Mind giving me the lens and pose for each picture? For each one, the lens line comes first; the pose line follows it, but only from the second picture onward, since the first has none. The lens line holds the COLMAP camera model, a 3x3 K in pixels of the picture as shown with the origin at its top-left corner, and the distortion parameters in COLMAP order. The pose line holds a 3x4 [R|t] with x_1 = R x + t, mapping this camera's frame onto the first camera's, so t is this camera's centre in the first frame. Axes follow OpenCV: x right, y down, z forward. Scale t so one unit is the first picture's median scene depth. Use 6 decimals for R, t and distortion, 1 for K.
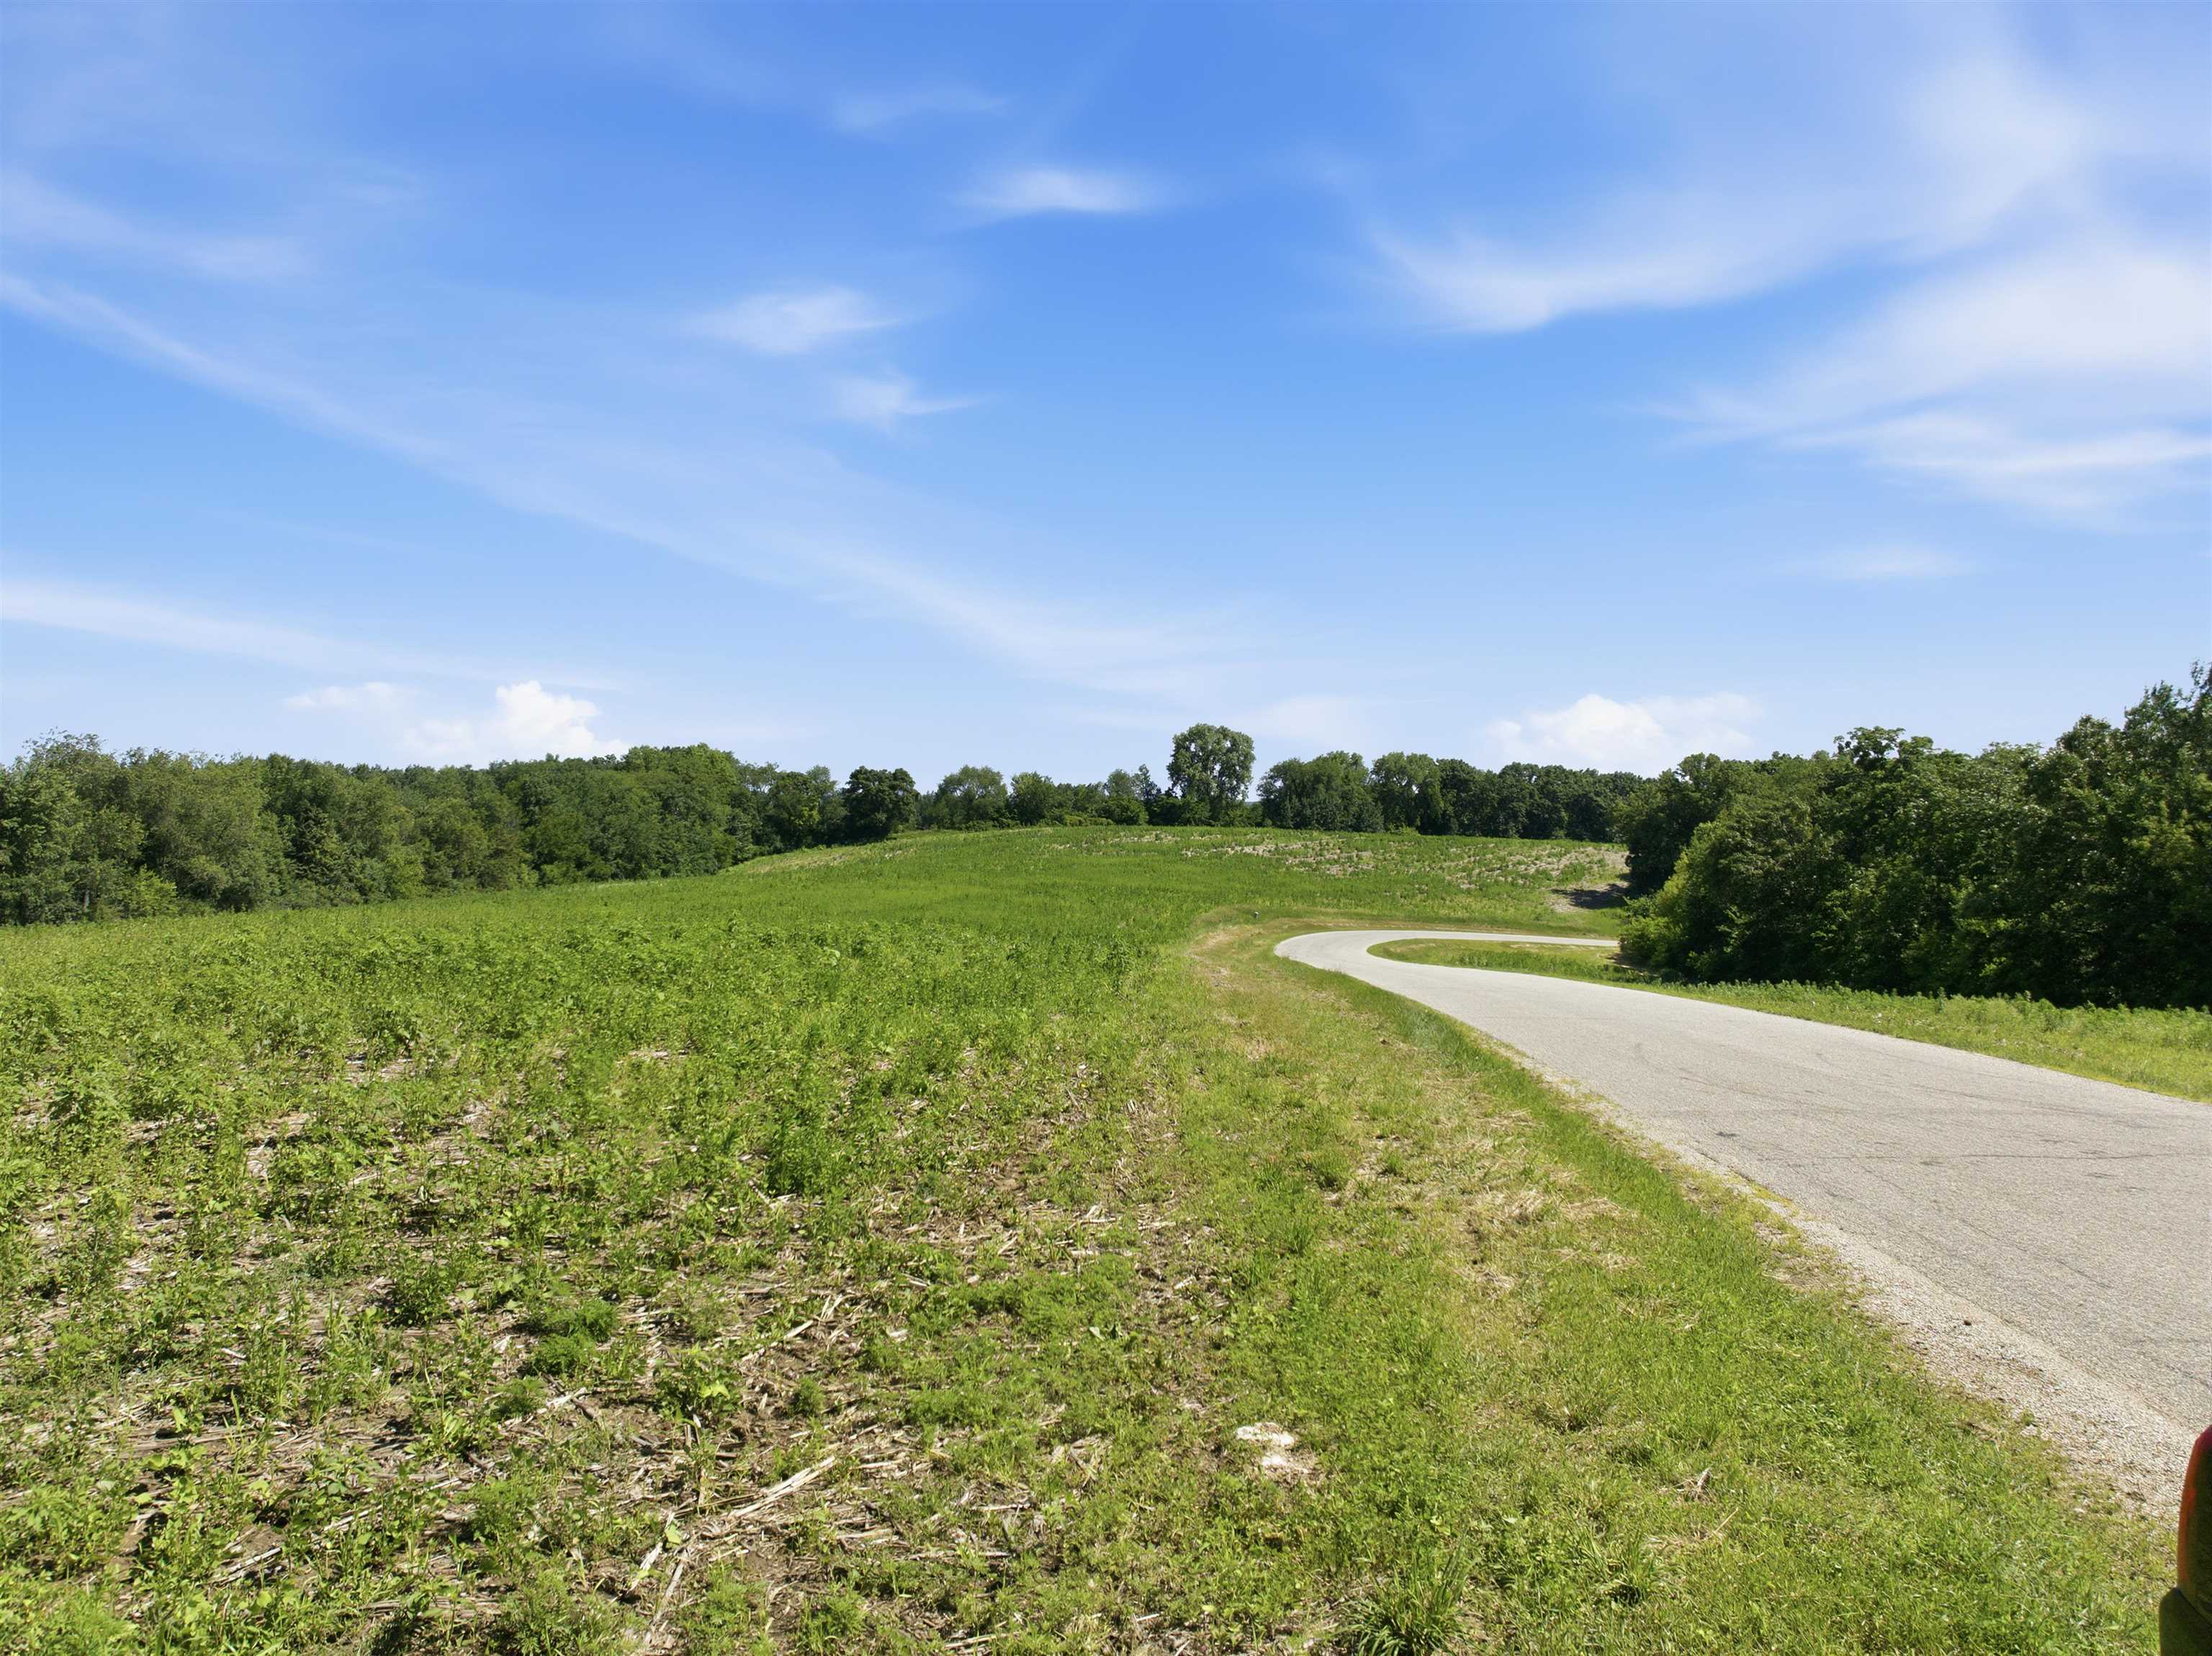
lens RADIAL K [[1555.0, 0, 1103.3], [0, 1555.0, 824.8], [0, 0, 1]] dist [-0.038286, -0.006926]
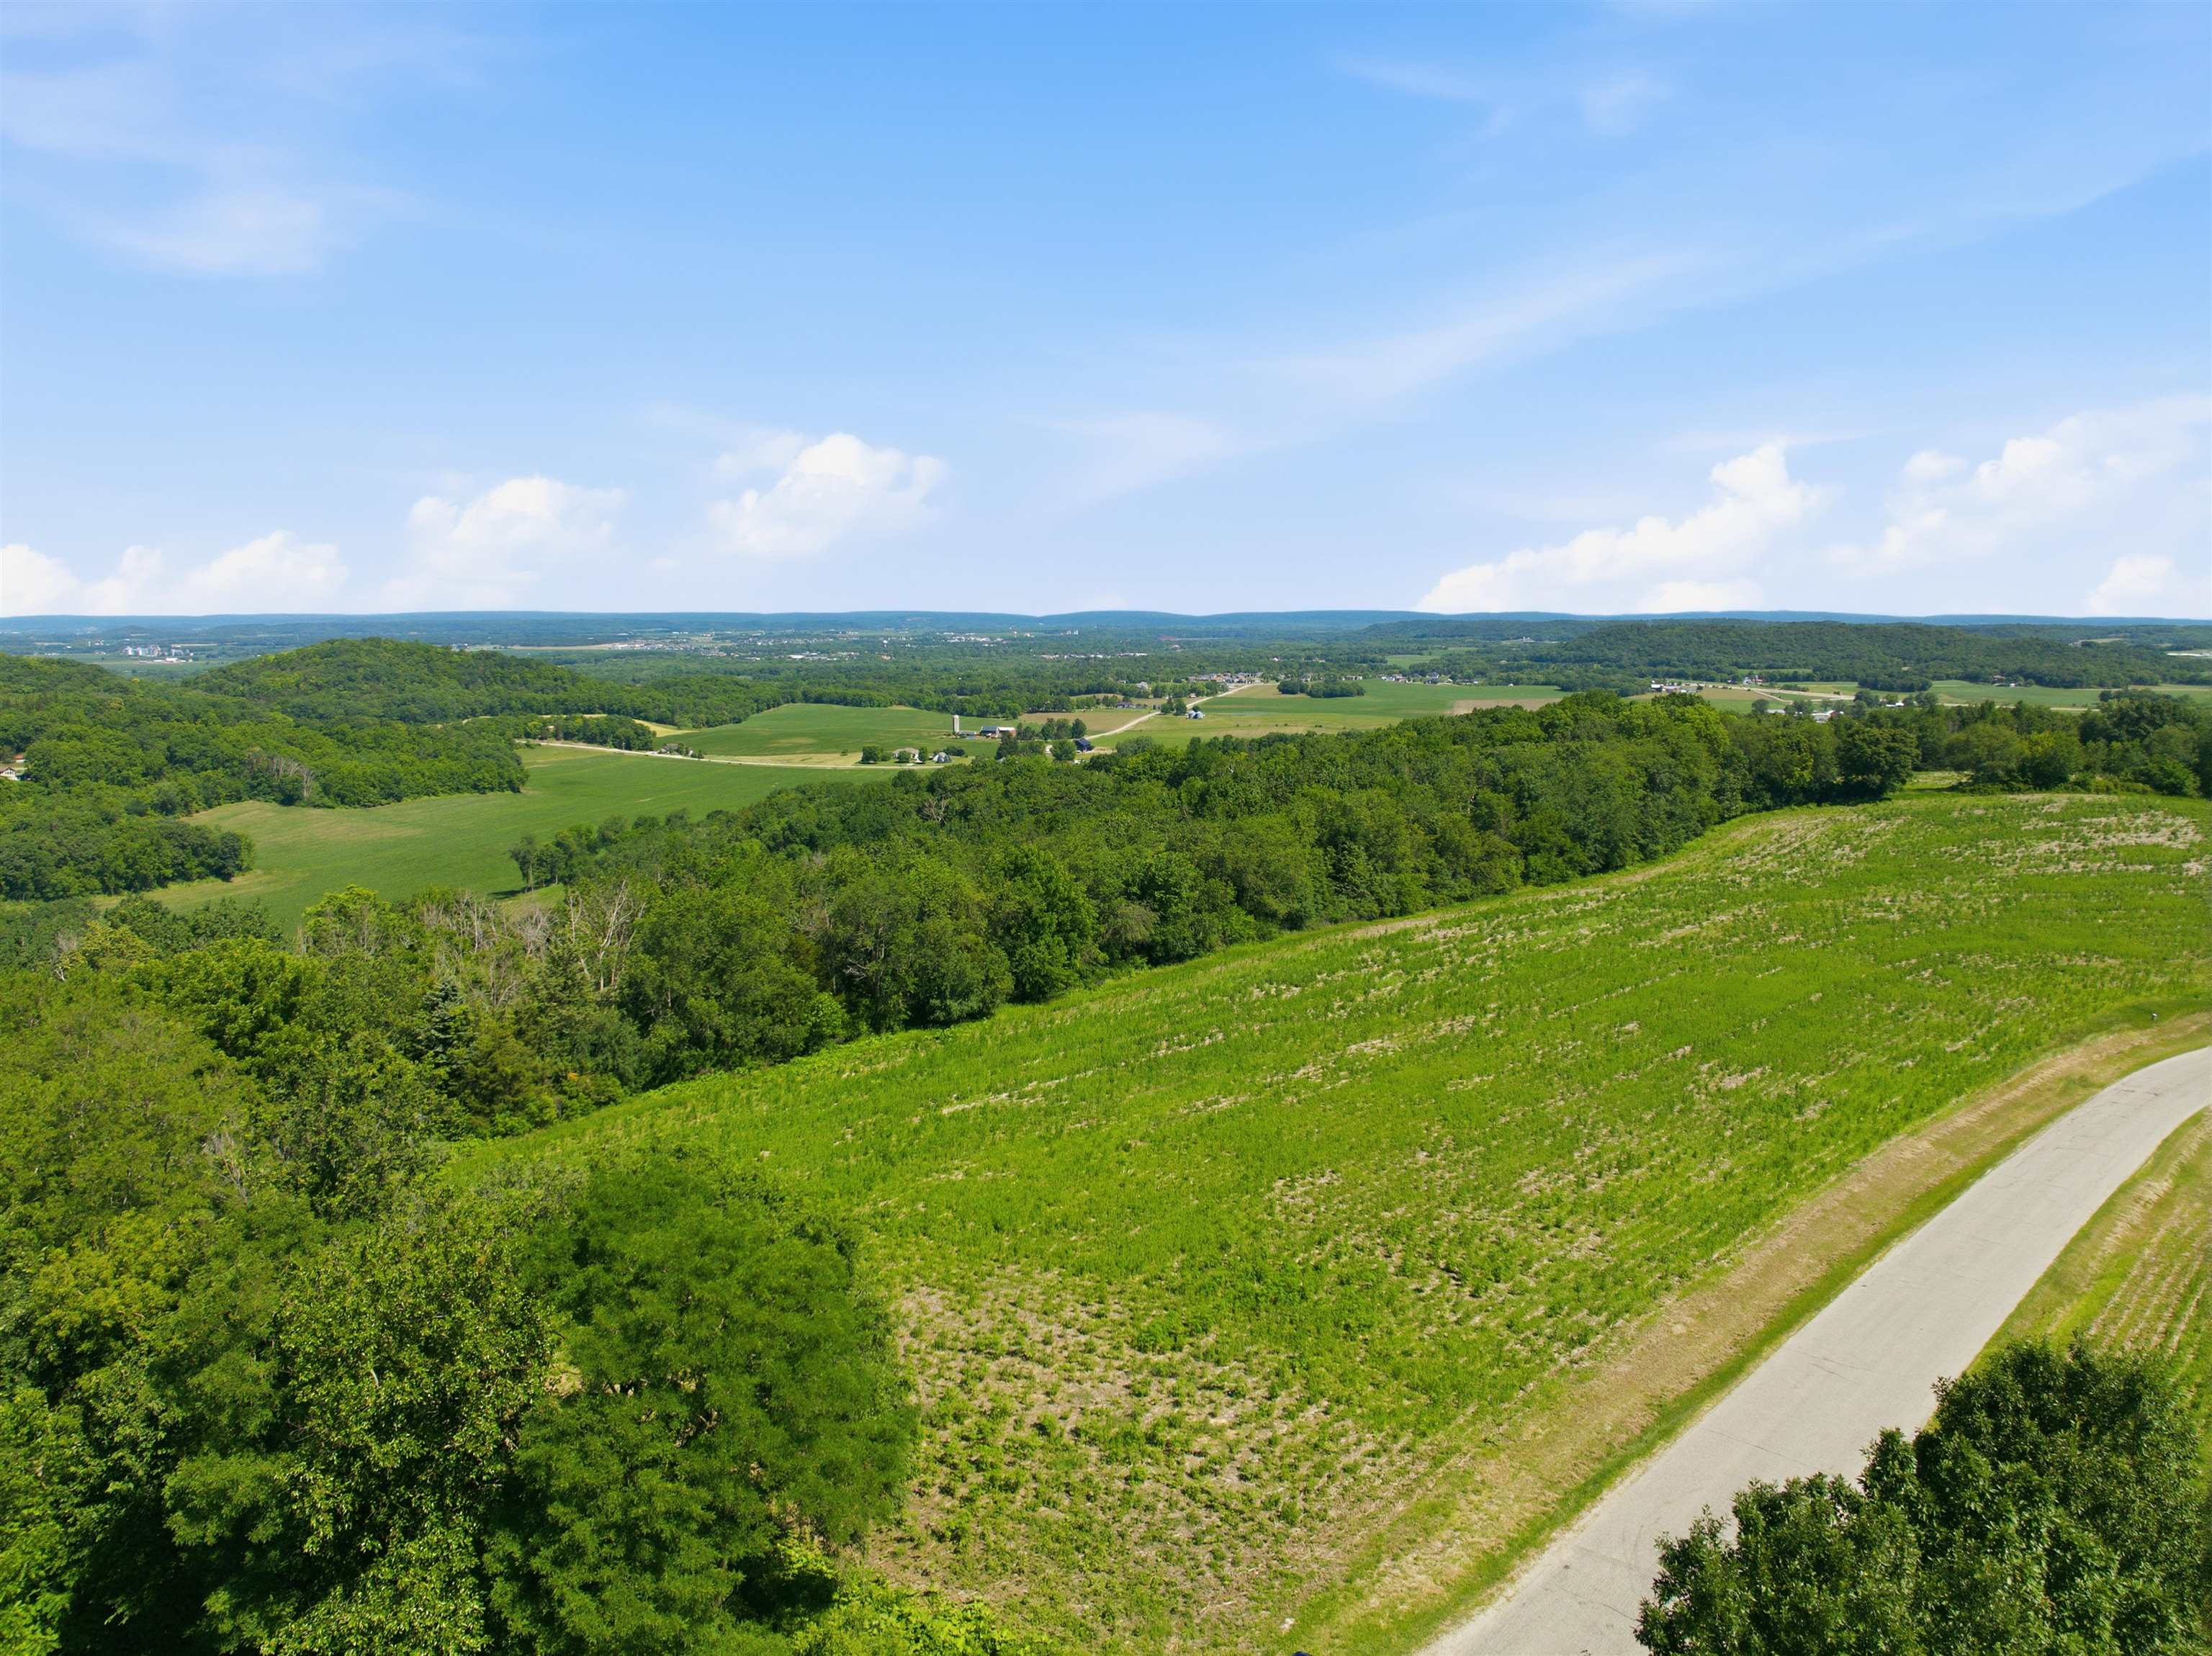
lens RADIAL K [[1555.0, 0, 1101.5], [0, 1555.0, 815.8], [0, 0, 1]] dist [-0.038286, -0.006926]
pose [[0.786963, 0.068813, -0.613151, 0.105283], [-0.001731, 0.994004, 0.109334, -0.121791], [0.616998, -0.084980, 0.782363, -0.140917]]
